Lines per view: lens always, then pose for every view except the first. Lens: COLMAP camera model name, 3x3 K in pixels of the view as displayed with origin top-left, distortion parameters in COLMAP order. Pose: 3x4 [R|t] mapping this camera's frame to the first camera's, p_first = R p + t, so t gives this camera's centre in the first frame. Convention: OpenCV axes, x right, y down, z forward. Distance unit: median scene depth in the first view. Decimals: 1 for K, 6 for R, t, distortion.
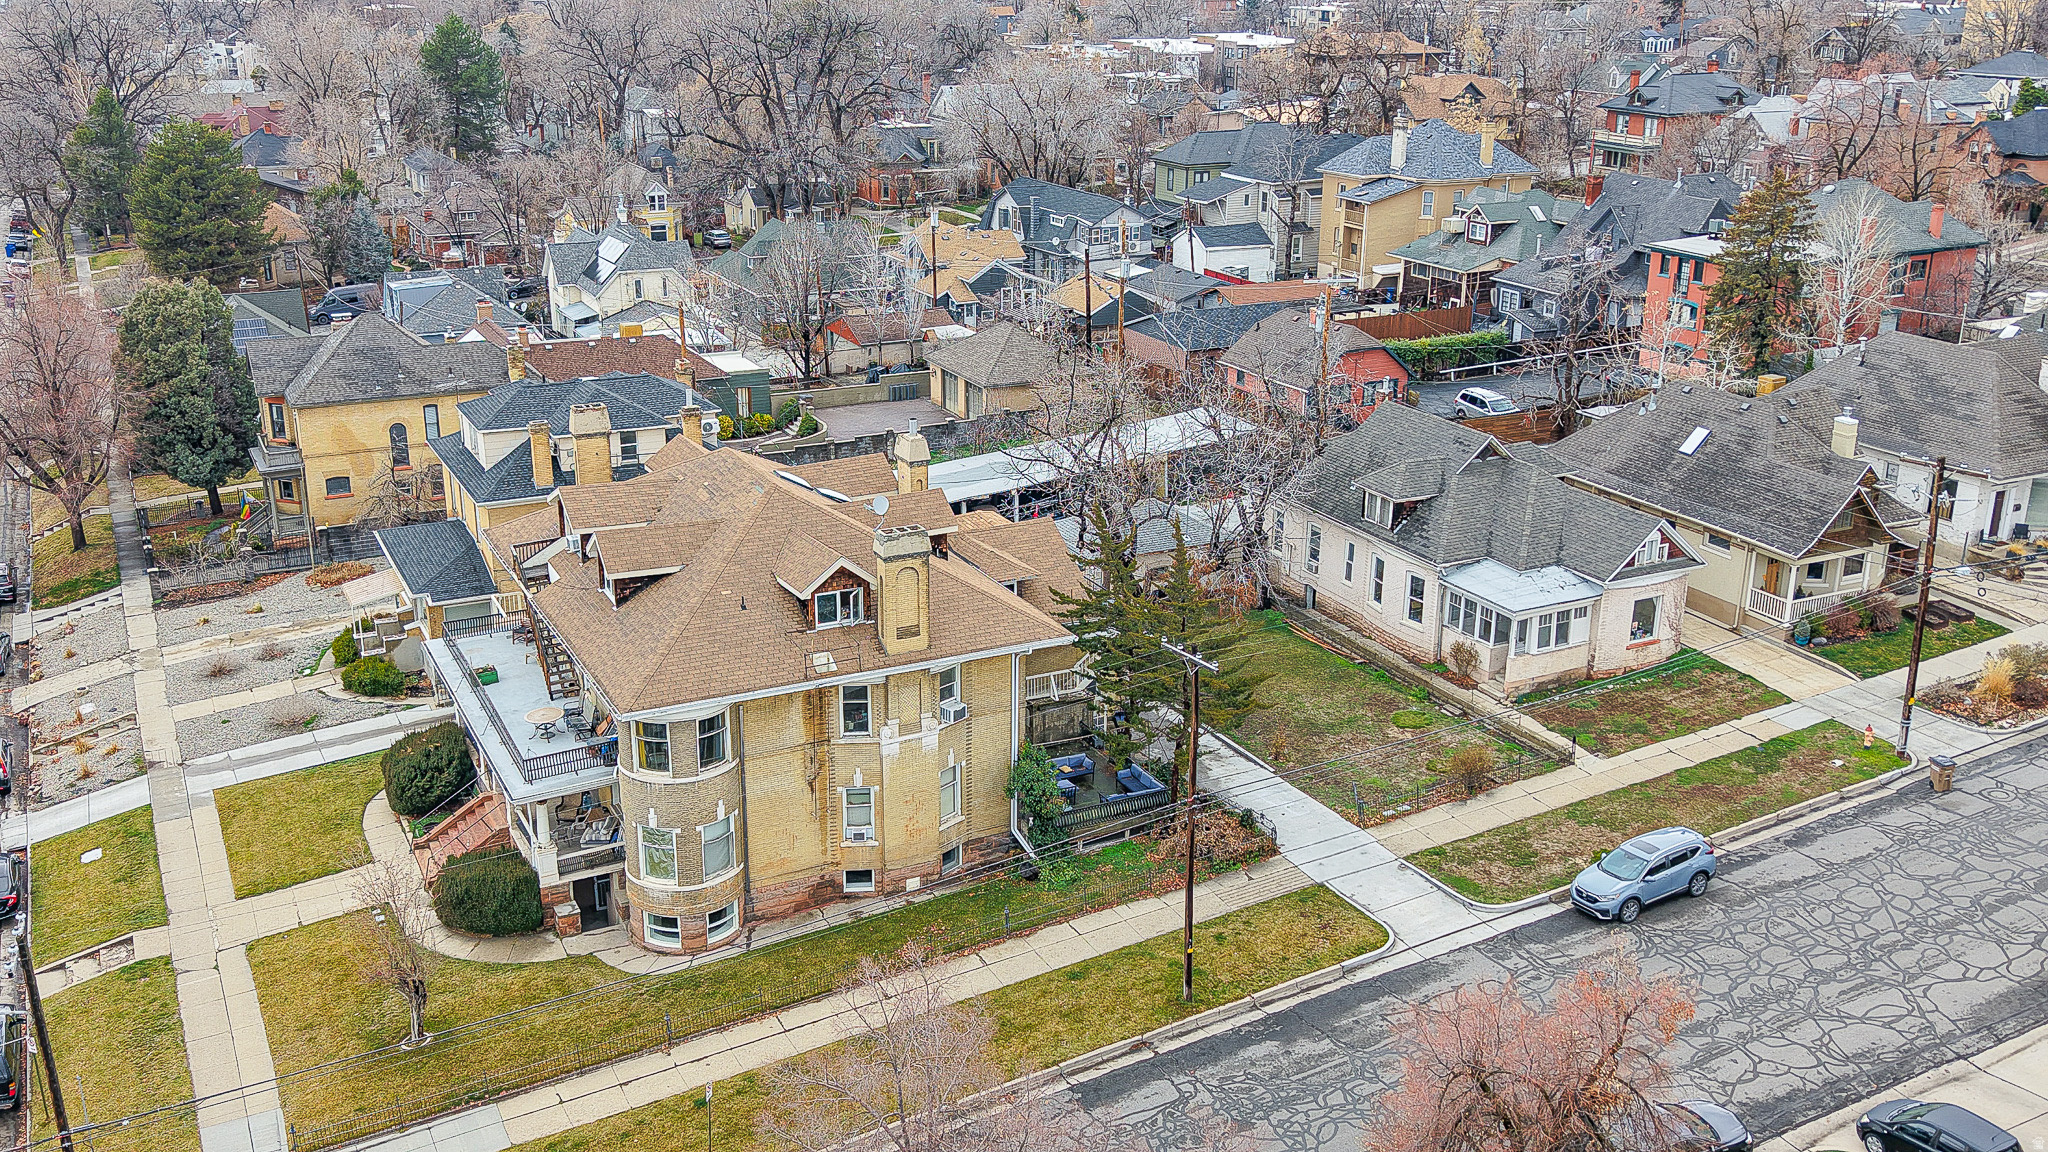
lens RADIAL K [[1871.0, 0, 1030.3], [0, 1871.0, 573.8], [0, 0, 1]] dist [0.149014, -0.431624]
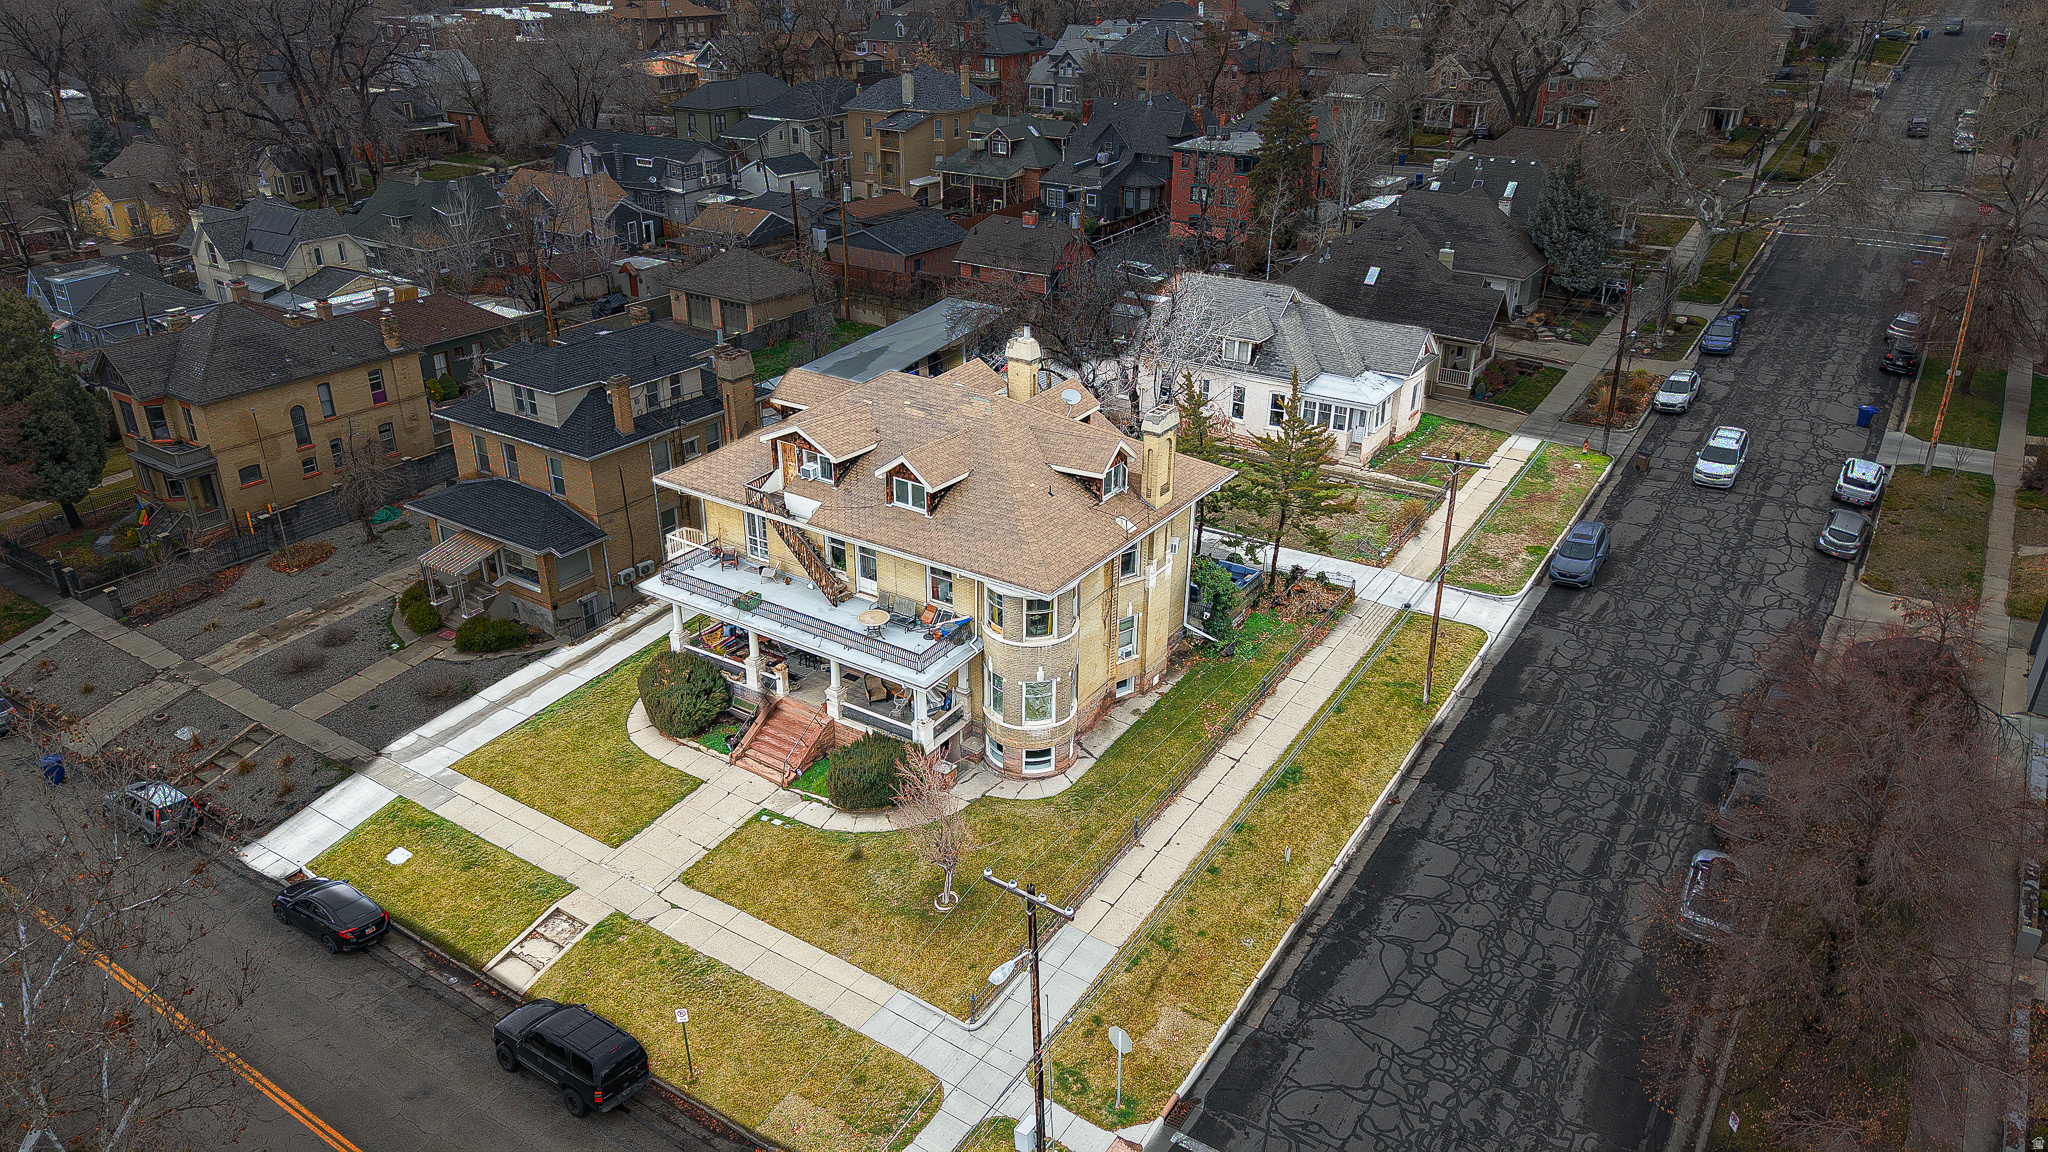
lens RADIAL K [[1400.1, 0, 1030.6], [0, 1400.1, 541.8], [0, 0, 1]] dist [0.018979, -0.003310]
pose [[0.868436, -0.200975, 0.453241, -0.483453], [0.158071, 0.978687, 0.131095, -0.060312], [-0.469928, -0.042203, 0.881695, 0.165317]]
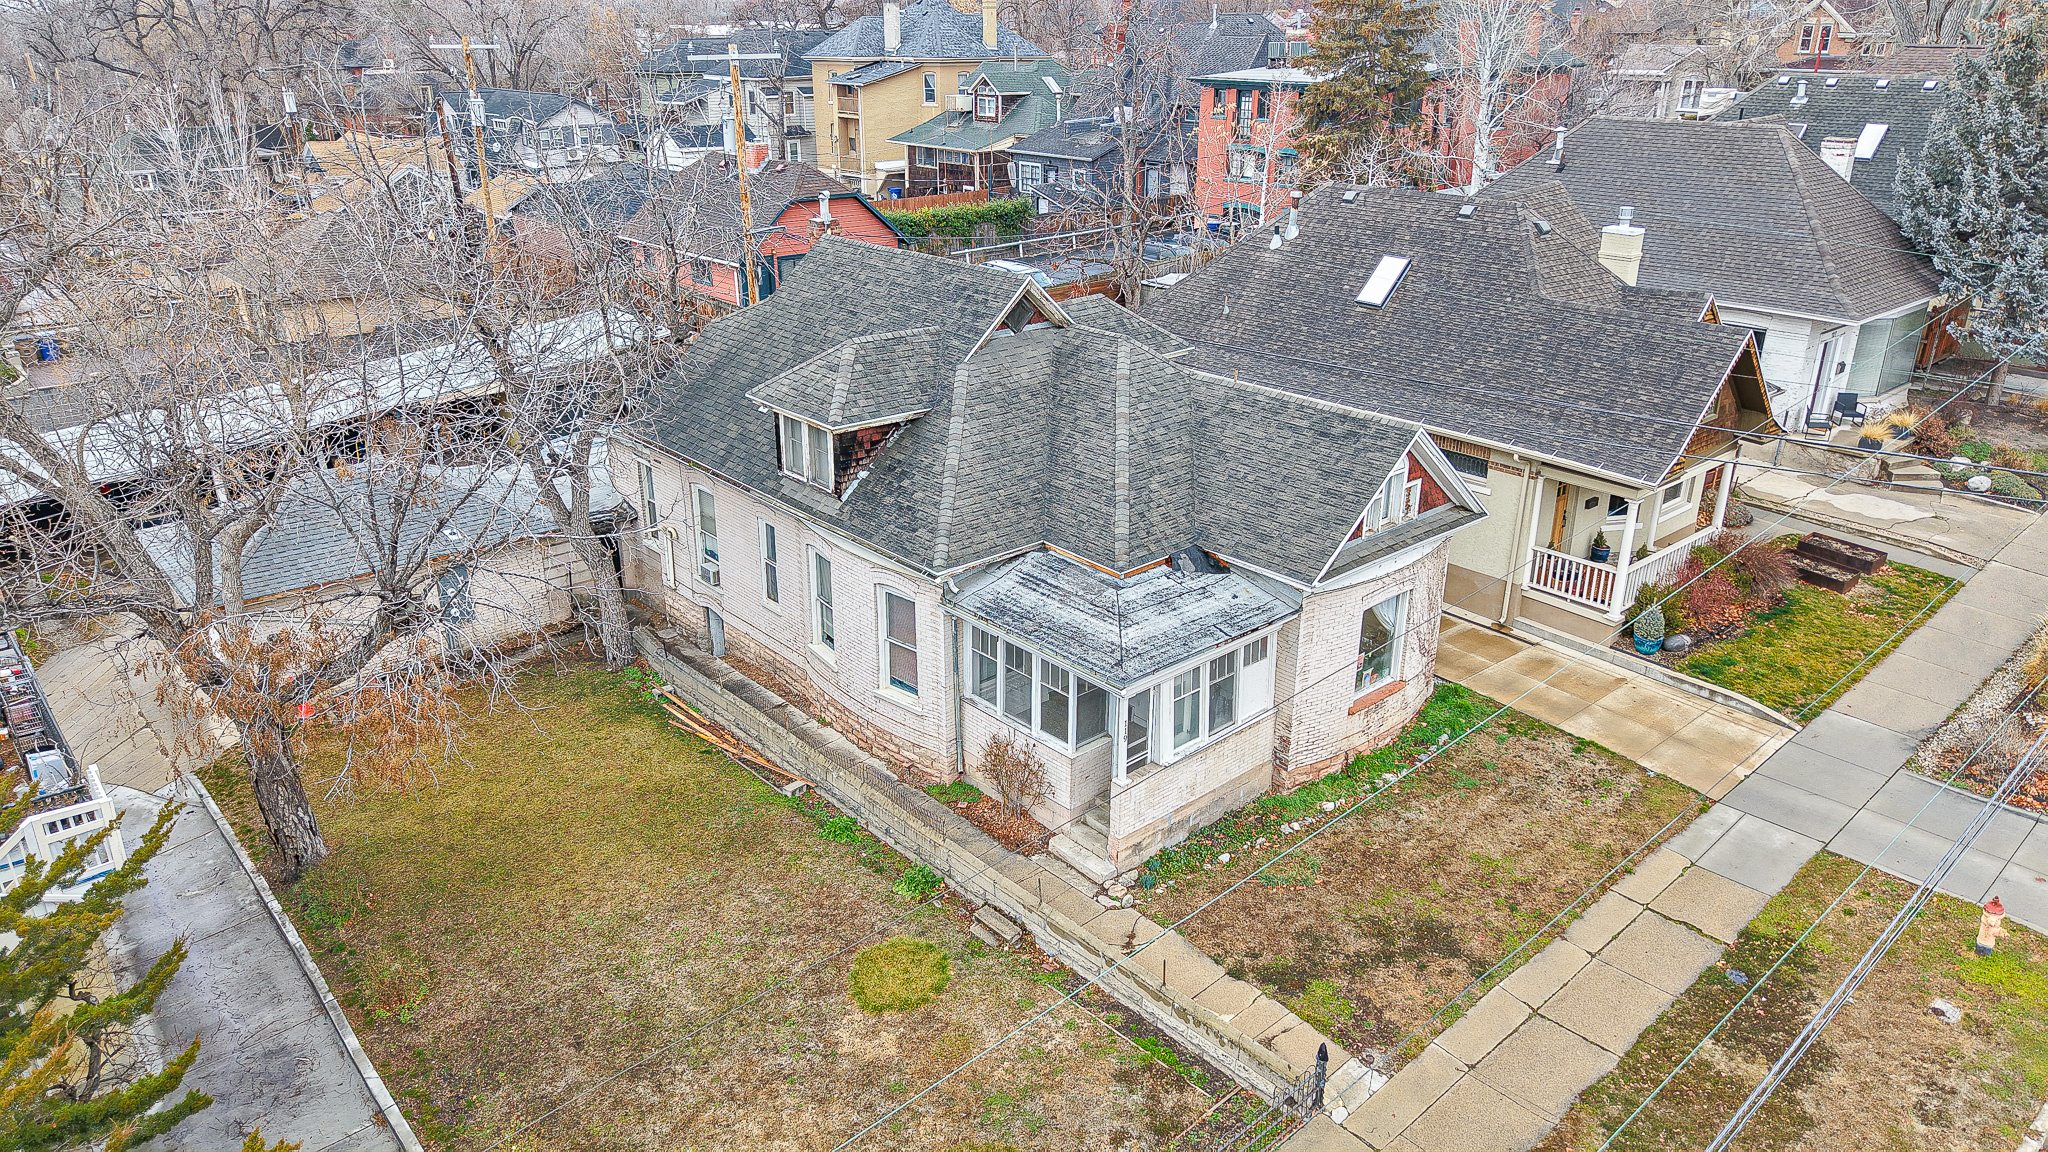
lens RADIAL K [[1368.3, 0, 1022.0], [0, 1368.3, 576.7], [0, 0, 1]] dist [0.048511, -0.065245]
pose [[0.969179, -0.098384, 0.225861, 0.171403], [0.084350, 0.993904, 0.070990, -0.025188], [-0.231468, -0.049751, 0.971570, 0.720066]]
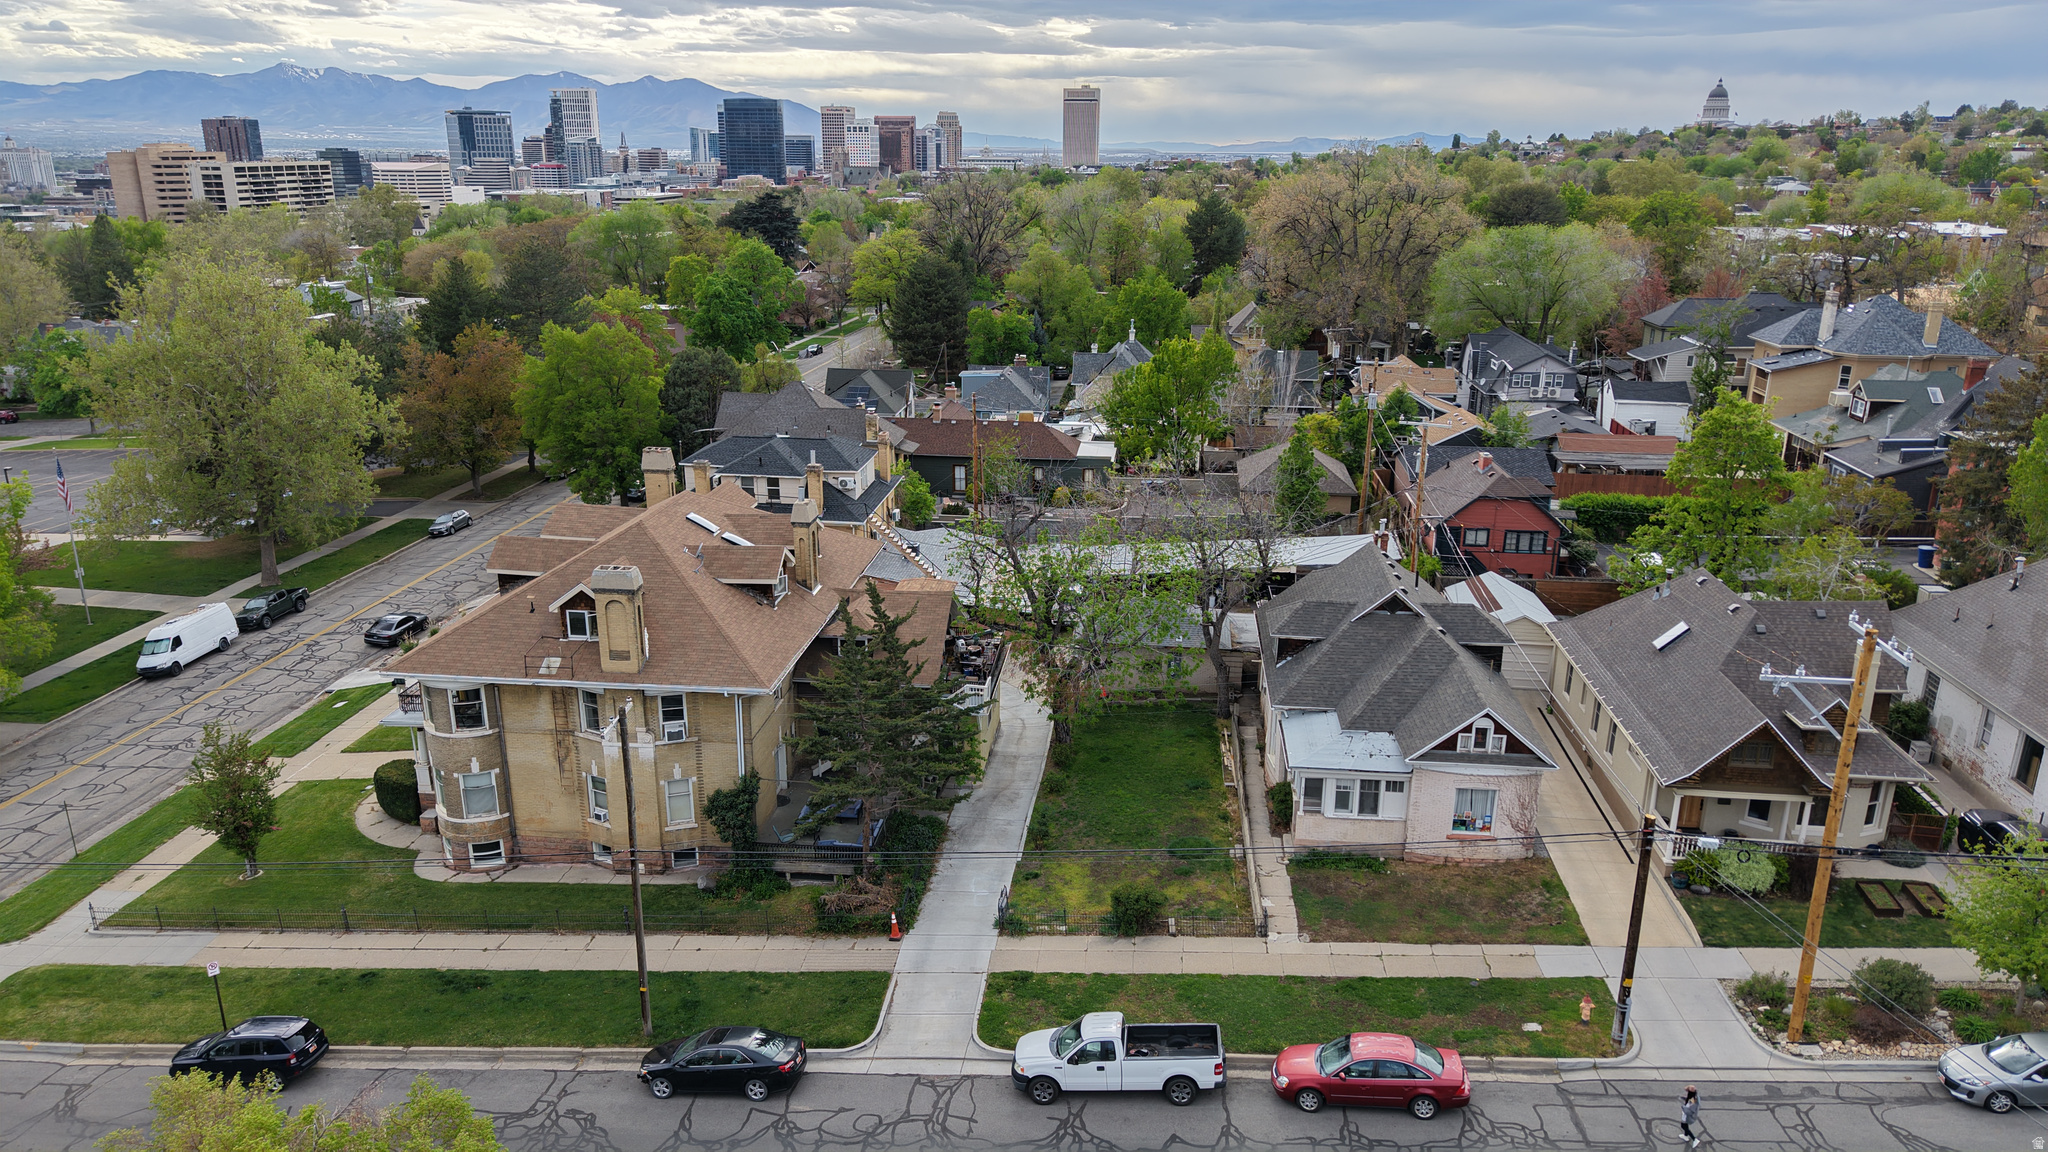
lens RADIAL K [[1372.6, 0, 1024.0], [0, 1372.6, 572.6], [0, 0, 1]] dist [0.038667, -0.047781]
pose [[0.837990, 0.159629, -0.521816, 0.490020], [-0.174198, 0.984478, 0.021415, -0.068938], [0.517135, 0.072953, 0.852789, 0.320503]]
